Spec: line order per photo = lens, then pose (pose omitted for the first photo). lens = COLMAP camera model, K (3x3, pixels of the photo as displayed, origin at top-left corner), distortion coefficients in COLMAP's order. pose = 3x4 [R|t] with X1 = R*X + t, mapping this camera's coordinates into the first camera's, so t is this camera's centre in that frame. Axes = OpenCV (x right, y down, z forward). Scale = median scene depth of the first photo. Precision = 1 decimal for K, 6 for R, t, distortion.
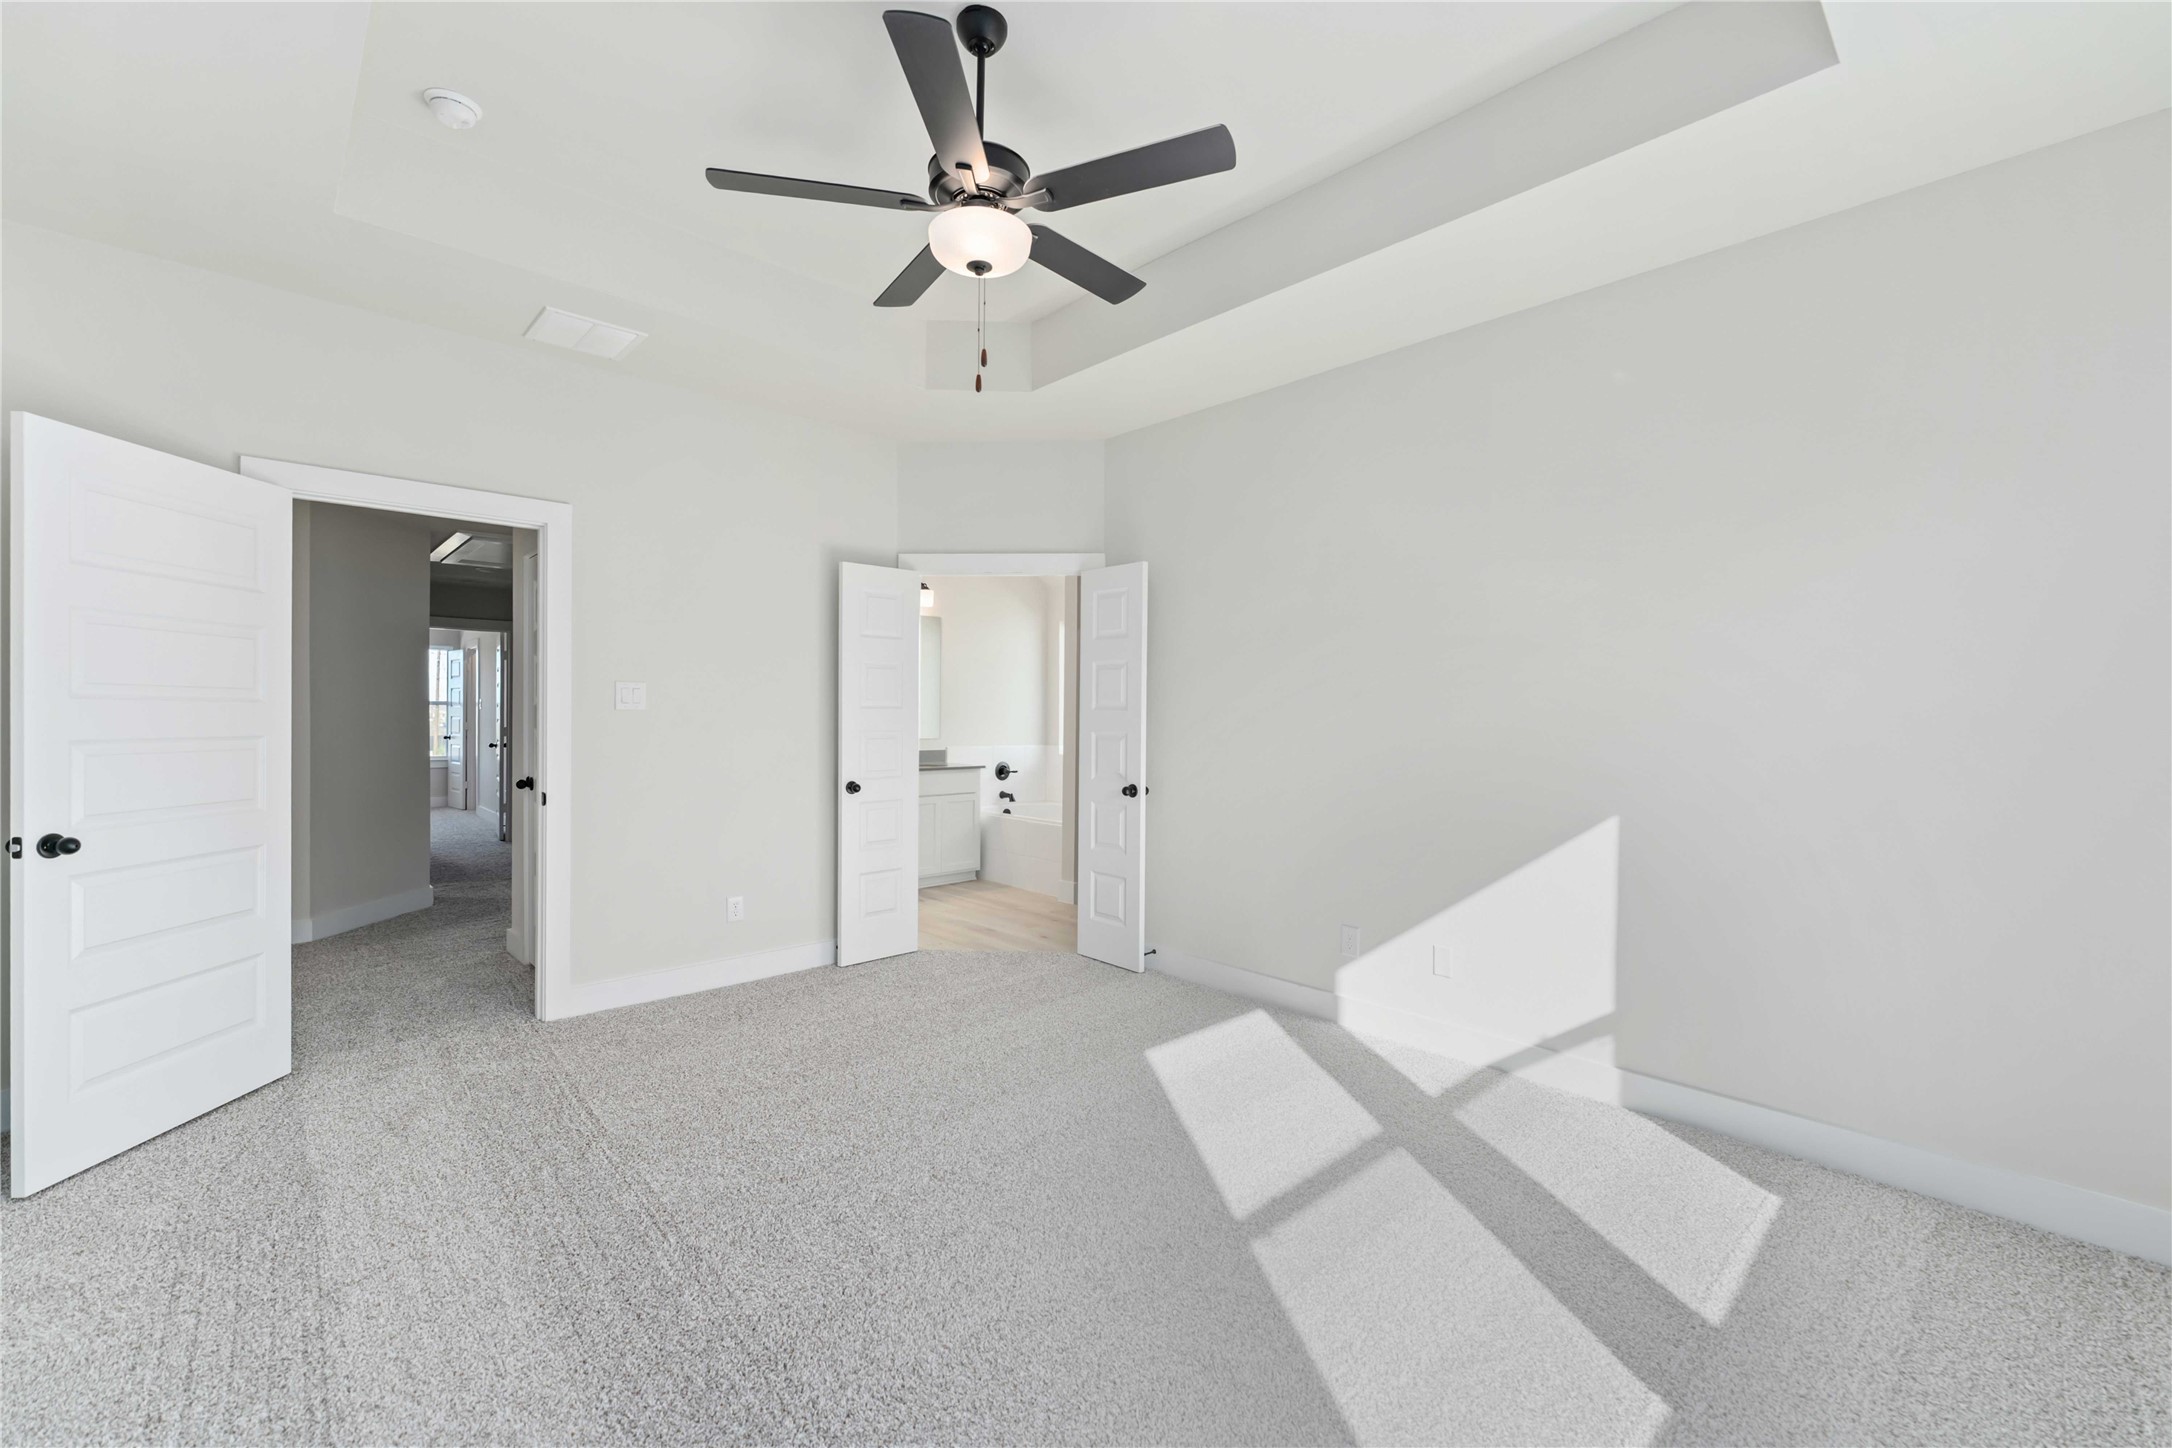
lens RADIAL K [[898.9, 0, 1083.0], [0, 898.9, 716.2], [0, 0, 1]] dist [-0.000074, -0.000482]
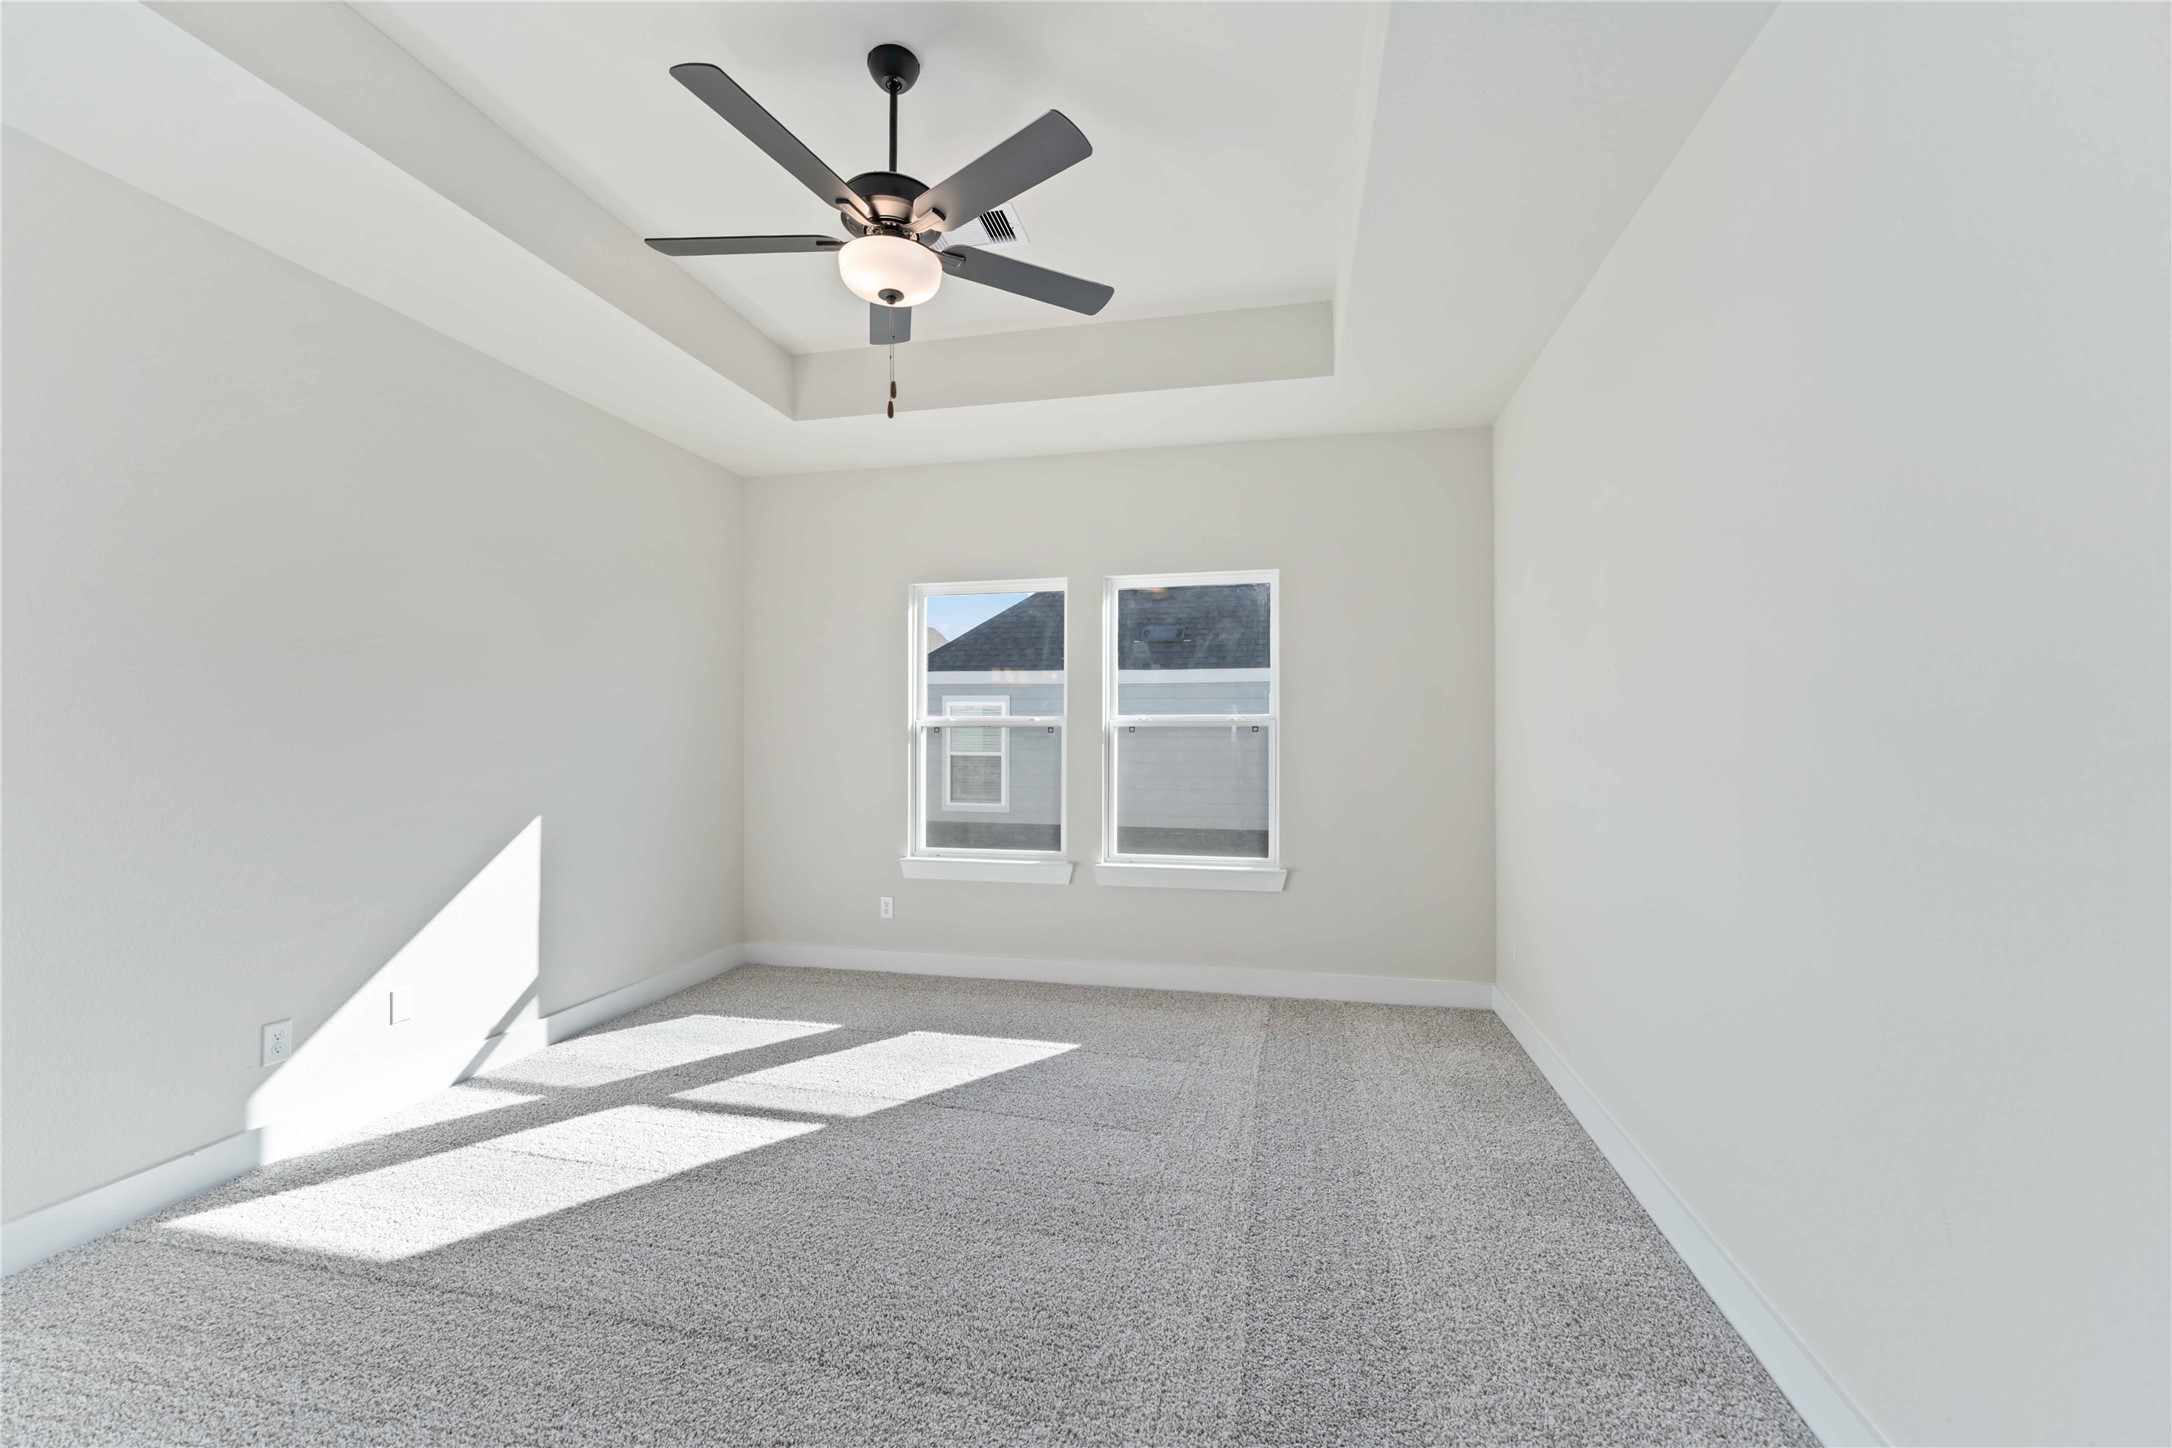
lens RADIAL K [[898.9, 0, 1083.0], [0, 898.9, 716.2], [0, 0, 1]] dist [-0.000074, -0.000482]
pose [[-0.566388, 0.006983, 0.824109, -0.900848], [0.002630, 0.999974, -0.006665, -0.008935], [-0.824135, -0.001607, -0.566391, 1.181159]]
